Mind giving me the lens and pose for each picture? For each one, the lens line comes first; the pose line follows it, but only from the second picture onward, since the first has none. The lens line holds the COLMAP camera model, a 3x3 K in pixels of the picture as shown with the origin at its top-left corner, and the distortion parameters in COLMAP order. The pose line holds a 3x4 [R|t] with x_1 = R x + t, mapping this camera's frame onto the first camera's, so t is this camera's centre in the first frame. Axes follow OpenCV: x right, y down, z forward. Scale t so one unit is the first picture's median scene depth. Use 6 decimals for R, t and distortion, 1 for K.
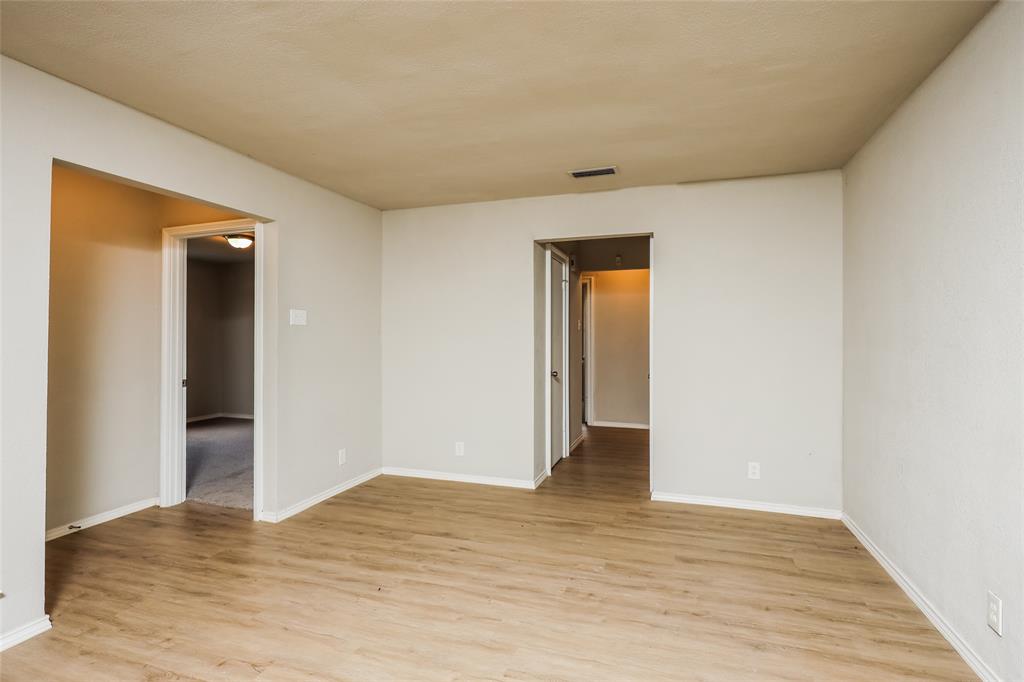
lens RADIAL K [[506.1, 0, 515.4], [0, 506.1, 336.6], [0, 0, 1]] dist [-0.001804, -0.000605]
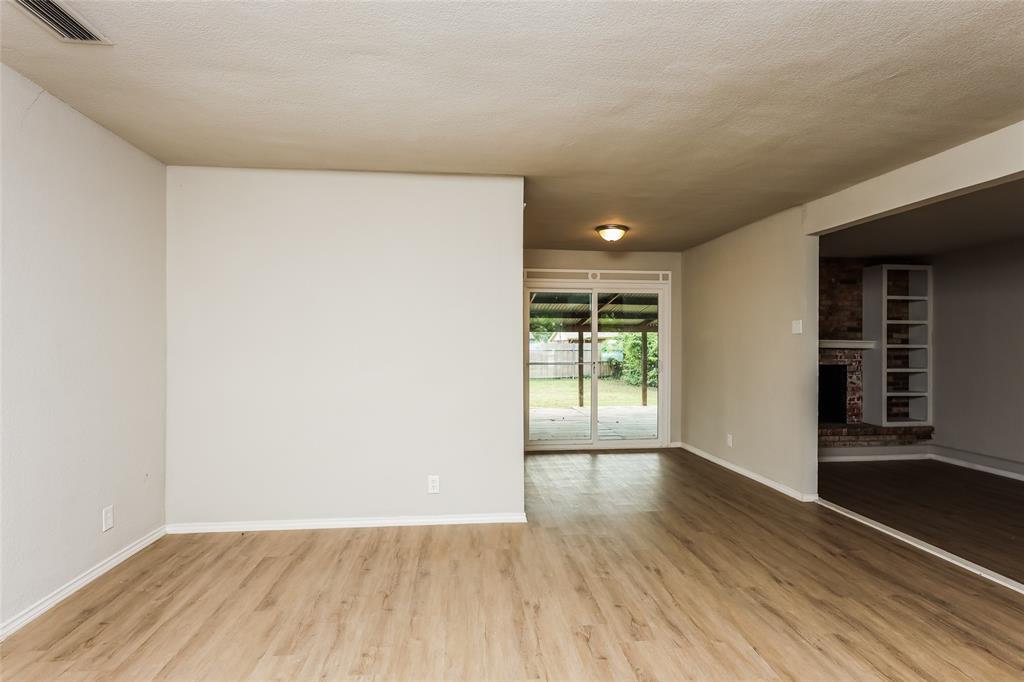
lens RADIAL K [[506.1, 0, 515.8], [0, 506.1, 341.5], [0, 0, 1]] dist [-0.001804, -0.000605]
pose [[-0.422287, 0.006771, 0.906437, -0.634814], [-0.003567, 0.999952, -0.009132, 0.005550], [-0.906455, -0.007090, -0.422242, 1.016034]]
